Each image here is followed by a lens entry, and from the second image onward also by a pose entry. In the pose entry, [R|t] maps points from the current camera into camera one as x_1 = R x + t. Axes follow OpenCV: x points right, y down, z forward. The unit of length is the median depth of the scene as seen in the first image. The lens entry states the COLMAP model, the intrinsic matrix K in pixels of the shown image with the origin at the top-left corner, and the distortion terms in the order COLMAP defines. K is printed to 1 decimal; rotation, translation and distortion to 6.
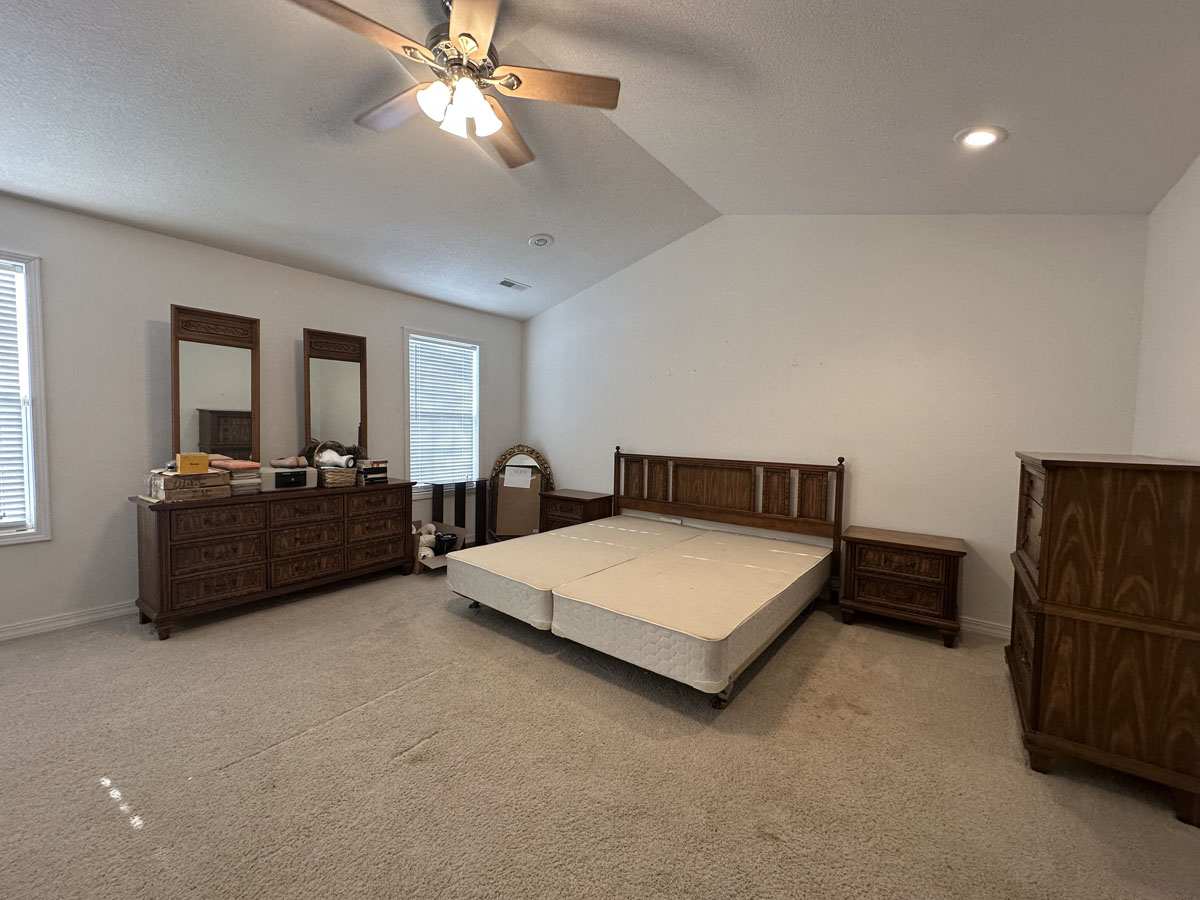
lens RADIAL K [[478.0, 0, 600.0], [0, 478.0, 446.5], [0, 0, 1]] dist [-0.004691, 0.000699]
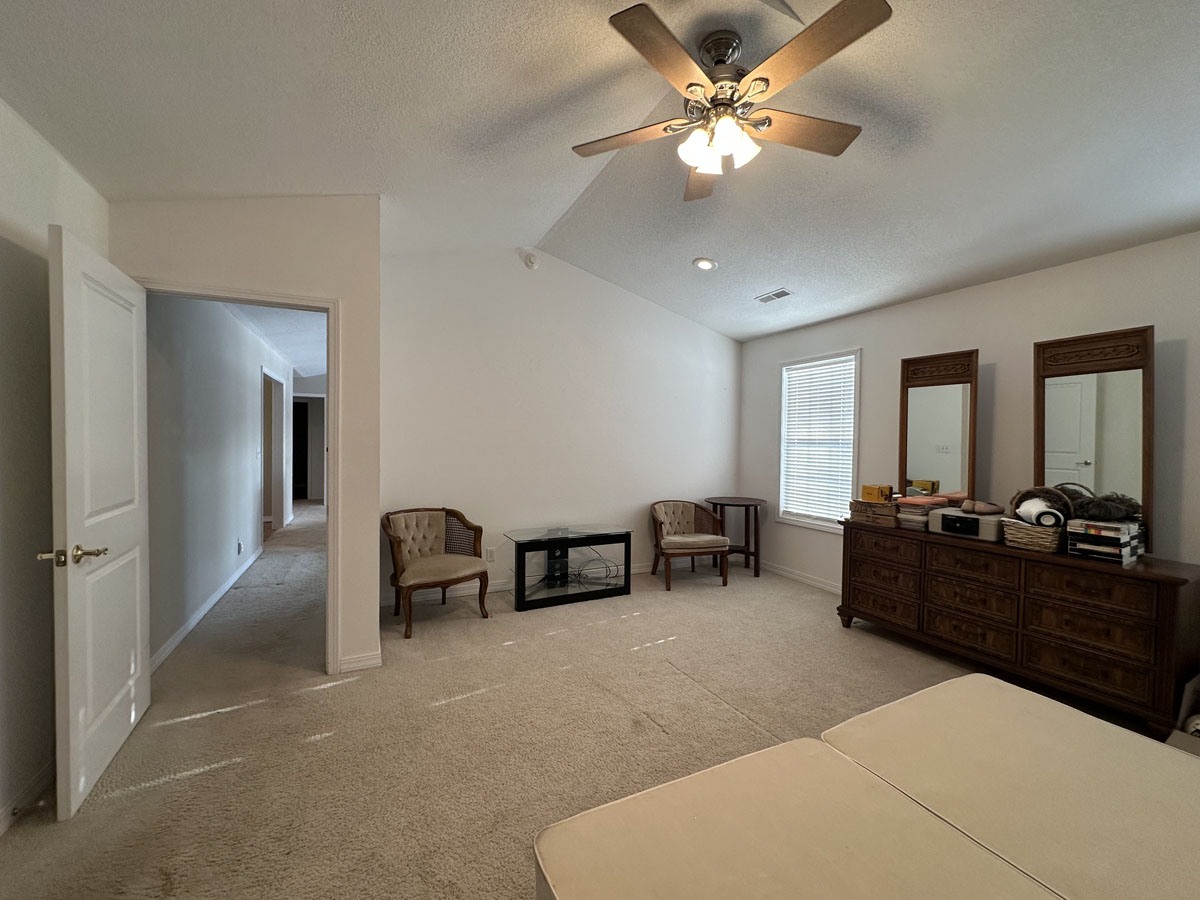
lens RADIAL K [[478.0, 0, 599.6], [0, 478.0, 451.2], [0, 0, 1]] dist [-0.004691, 0.000699]
pose [[-0.440751, -0.006678, -0.897605, 0.442471], [-0.060073, 0.997950, 0.022073, -0.046858], [0.895617, 0.063651, -0.440248, 0.782581]]
